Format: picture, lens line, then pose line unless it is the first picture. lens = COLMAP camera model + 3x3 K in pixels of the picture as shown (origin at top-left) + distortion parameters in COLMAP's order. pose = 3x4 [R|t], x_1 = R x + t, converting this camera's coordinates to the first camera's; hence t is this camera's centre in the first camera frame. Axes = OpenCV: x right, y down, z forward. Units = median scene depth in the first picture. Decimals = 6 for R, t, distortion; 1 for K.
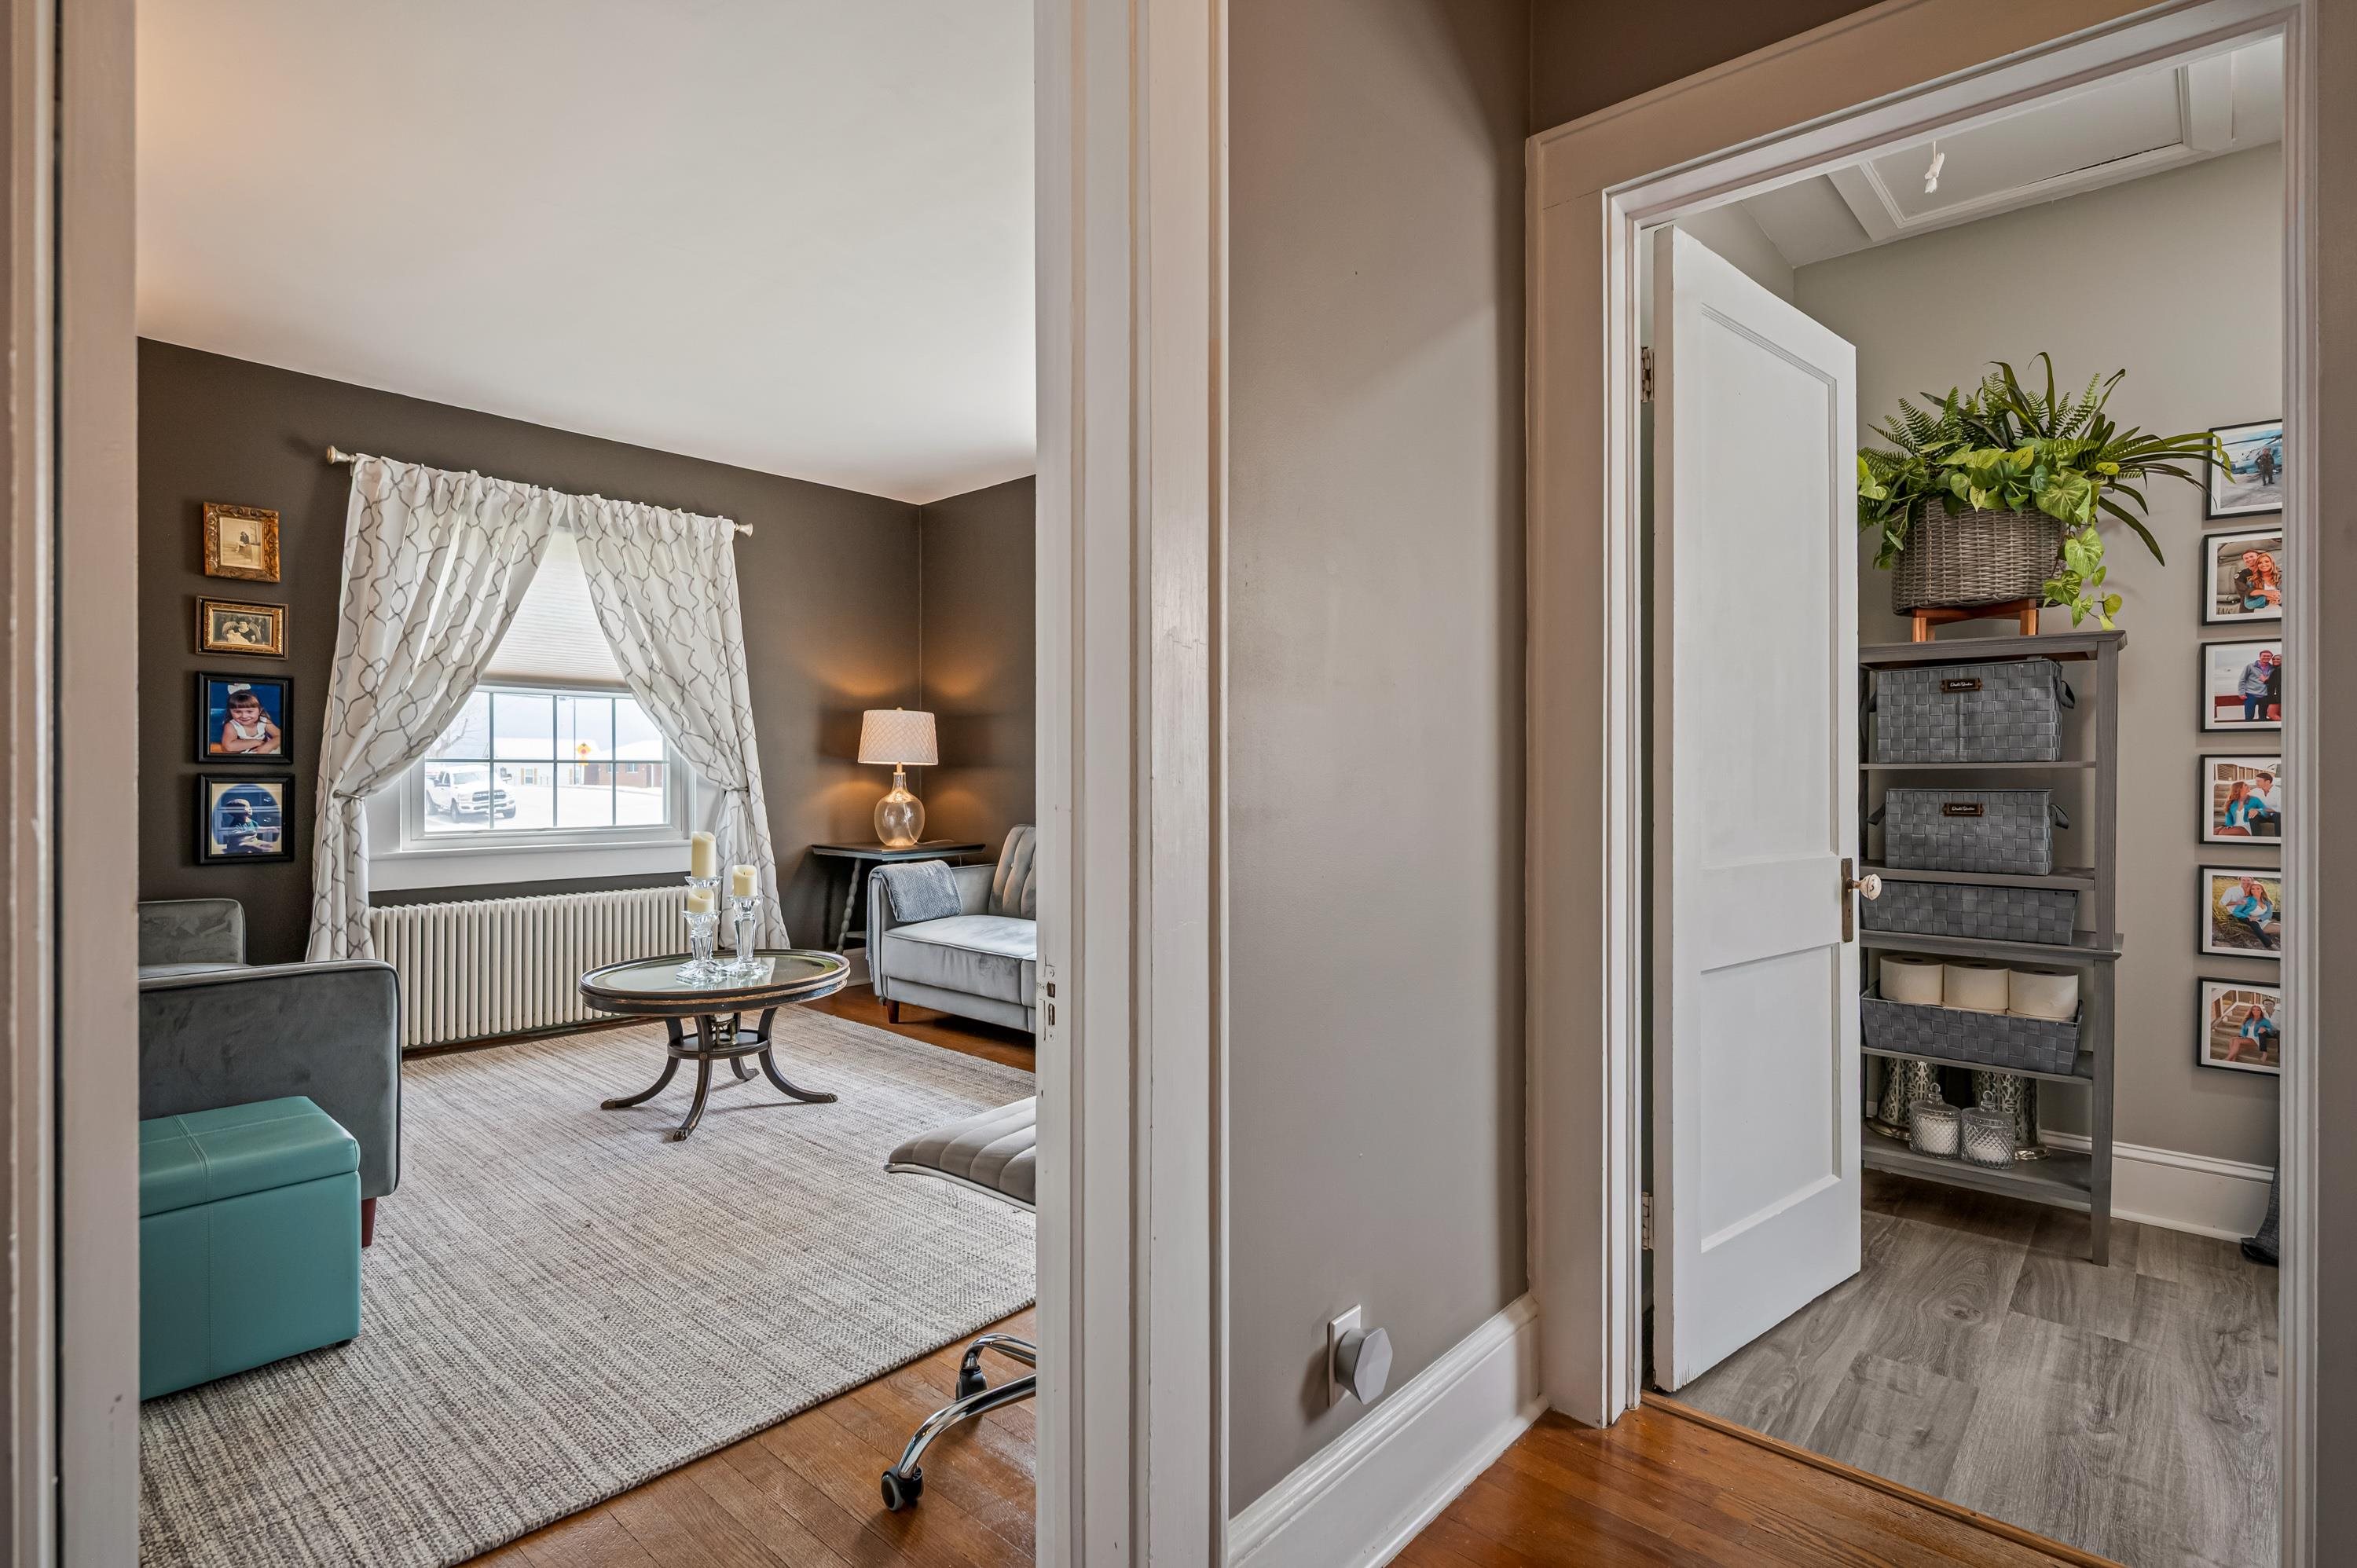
lens RADIAL K [[1149.3, 0, 1178.5], [0, 1149.3, 784.0], [0, 0, 1]] dist [-0.004115, -0.000685]
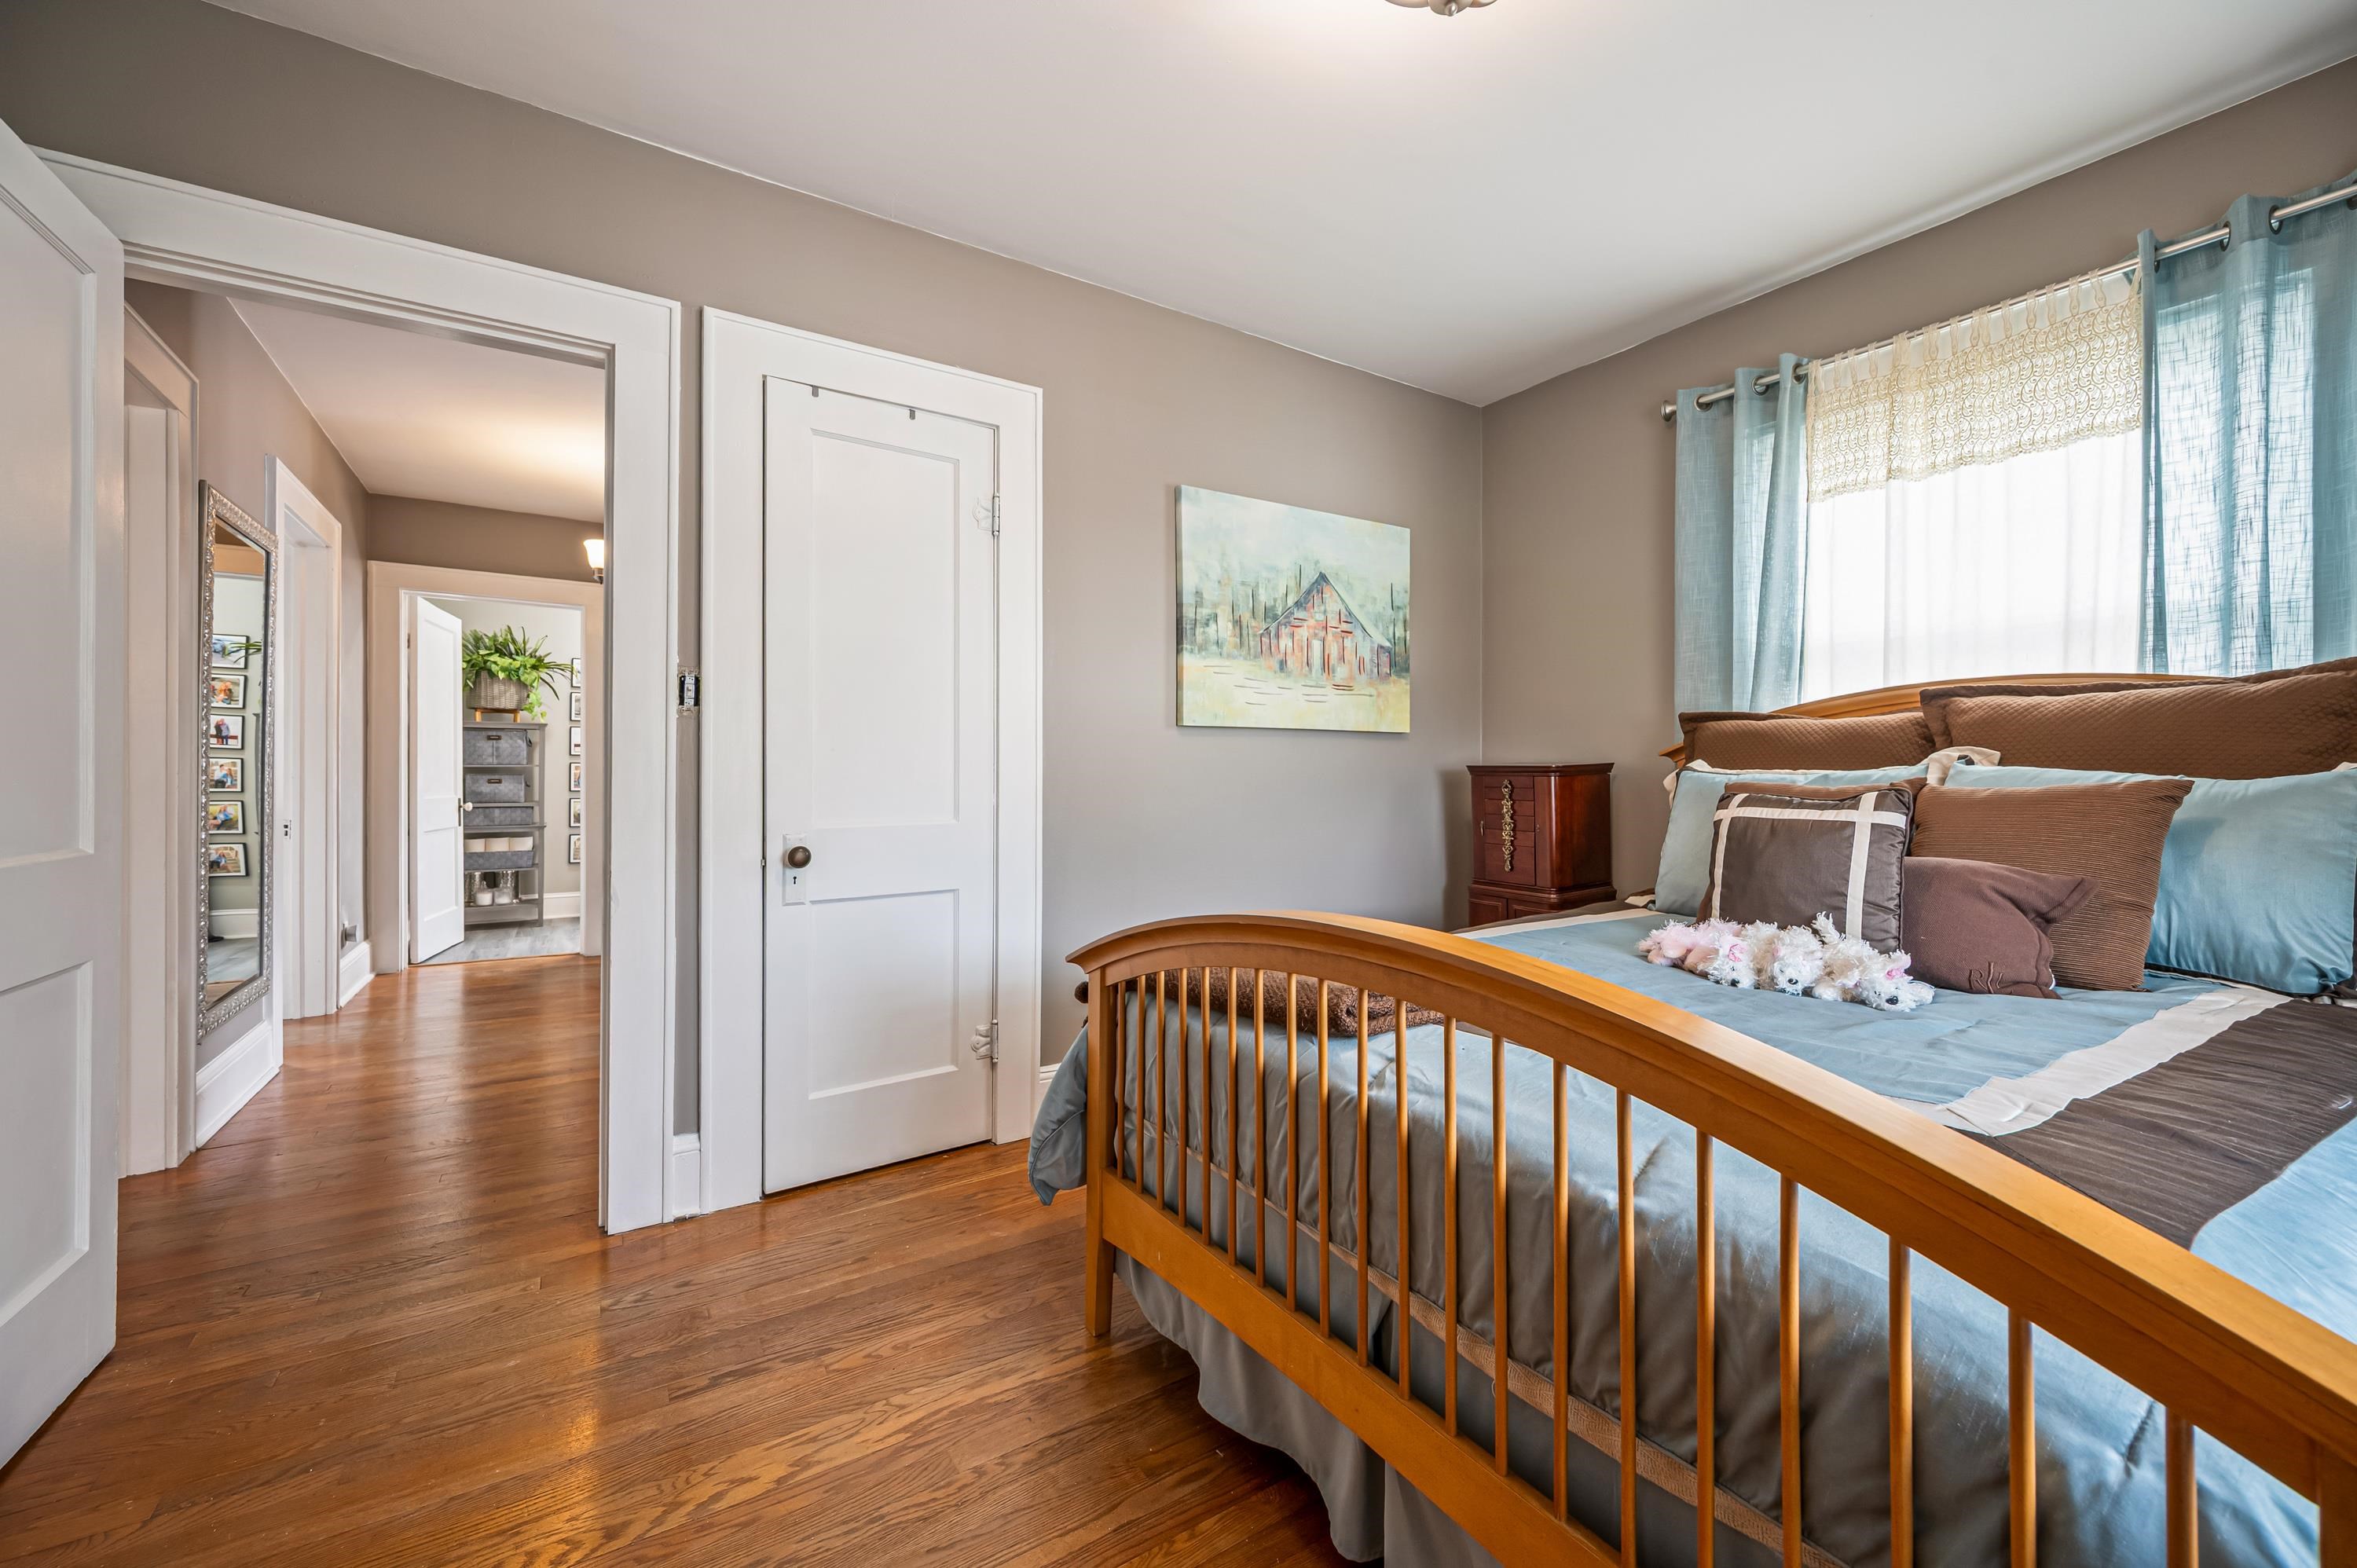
lens RADIAL K [[924.3, 0, 1181.9], [0, 924.3, 760.9], [0, 0, 1]] dist [-0.001538, -0.000201]
pose [[0.261849, 0.006281, 0.965088, -1.094924], [0.007658, 0.999934, -0.008585, 0.005181], [-0.965078, 0.009638, 0.261784, -1.261924]]
